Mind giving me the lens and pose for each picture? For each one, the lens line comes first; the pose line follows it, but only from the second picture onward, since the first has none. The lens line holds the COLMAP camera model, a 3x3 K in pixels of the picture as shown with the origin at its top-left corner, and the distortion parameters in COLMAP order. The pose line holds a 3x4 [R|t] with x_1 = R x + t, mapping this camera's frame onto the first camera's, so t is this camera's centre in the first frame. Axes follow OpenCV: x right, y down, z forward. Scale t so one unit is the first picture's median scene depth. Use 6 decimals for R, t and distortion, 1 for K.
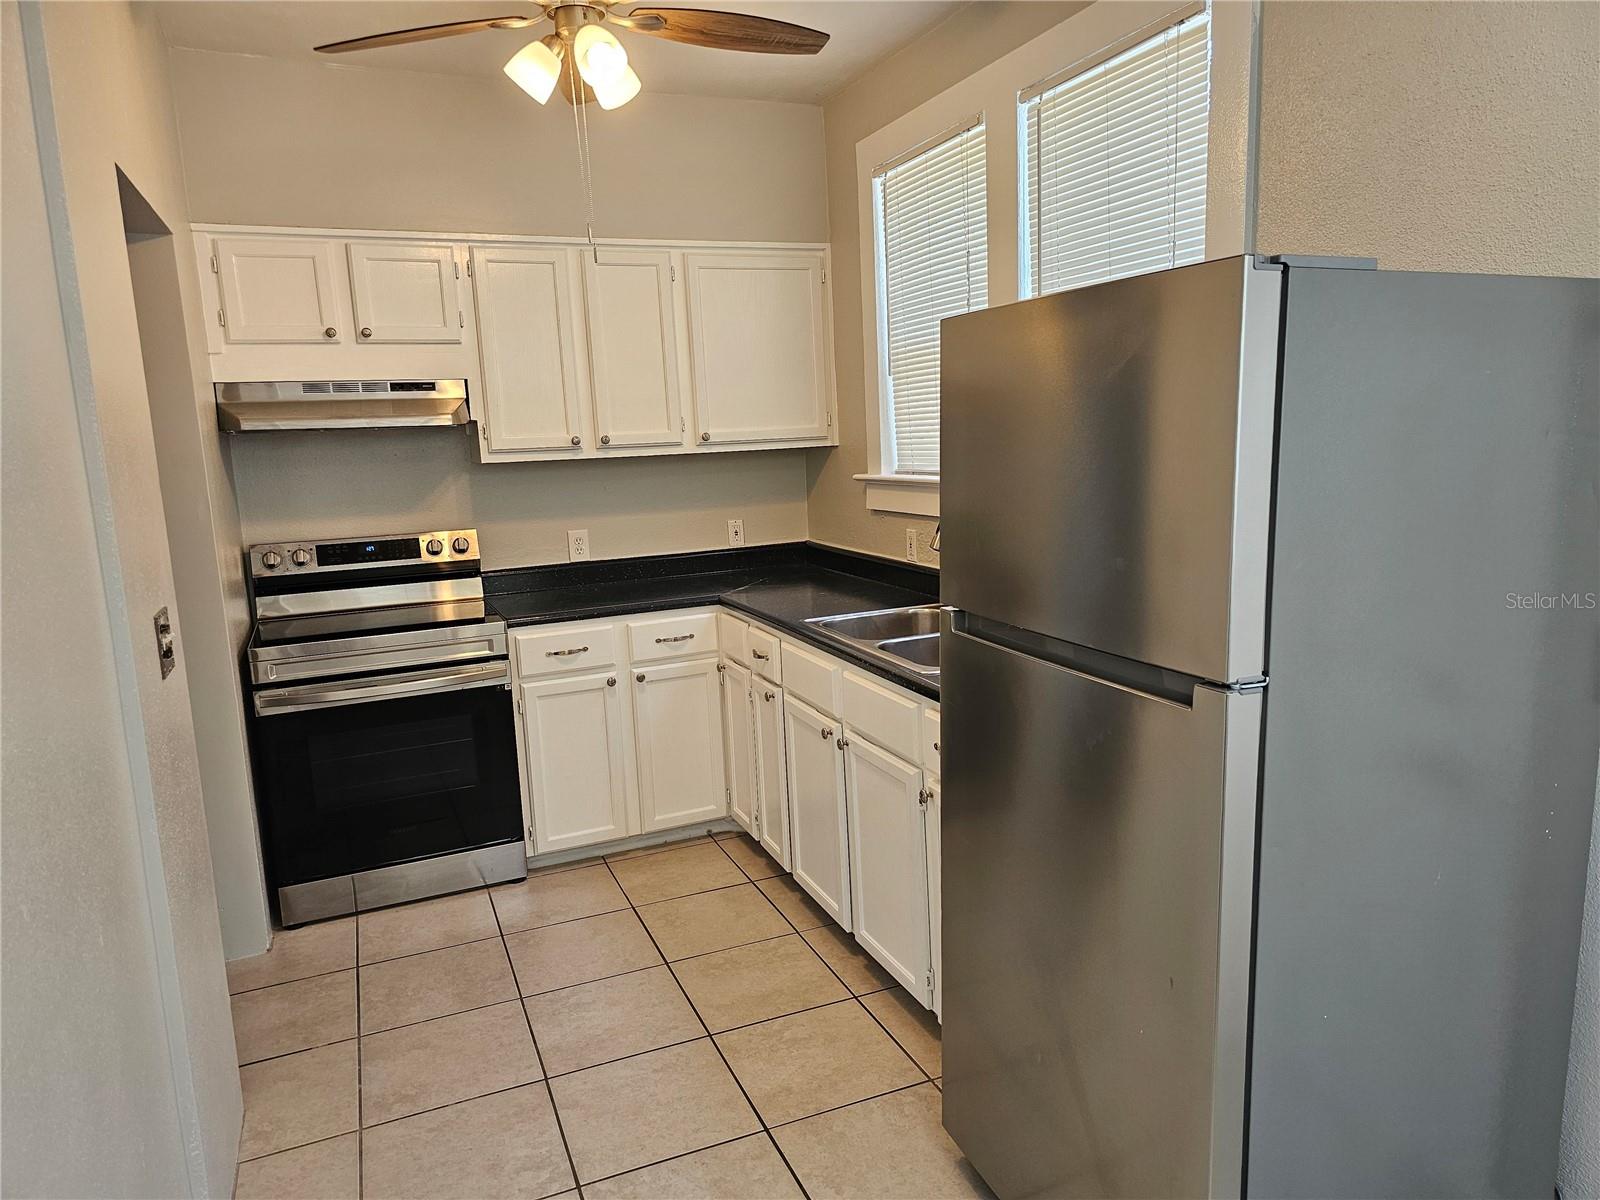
lens RADIAL K [[1064.1, 0, 804.5], [0, 1064.1, 599.8], [0, 0, 1]] dist [0.037561, -0.000755]
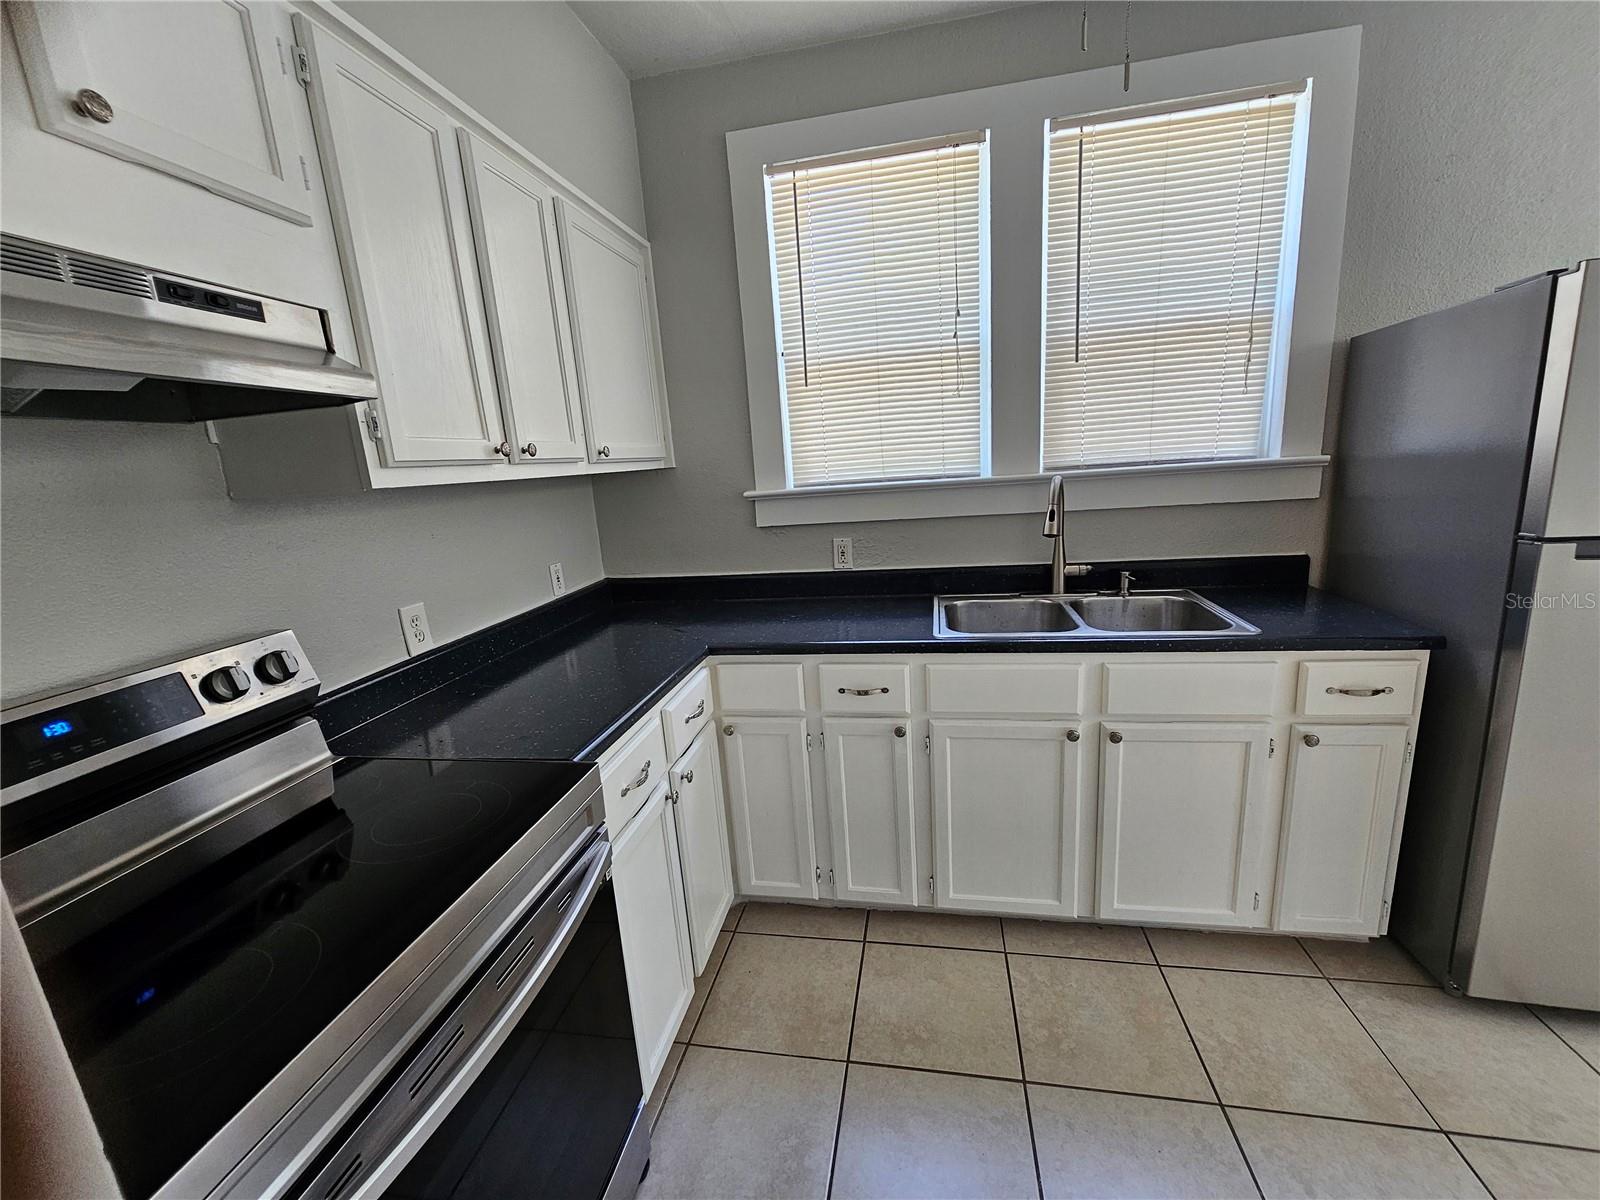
lens RADIAL K [[656.7, 0, 794.3], [0, 656.7, 605.0], [0, 0, 1]] dist [-0.003460, 0.002451]
pose [[0.557736, -0.175072, 0.811345, -0.440761], [0.178264, 0.979957, 0.088912, -0.064854], [-0.810650, 0.095044, 0.577766, 0.651646]]
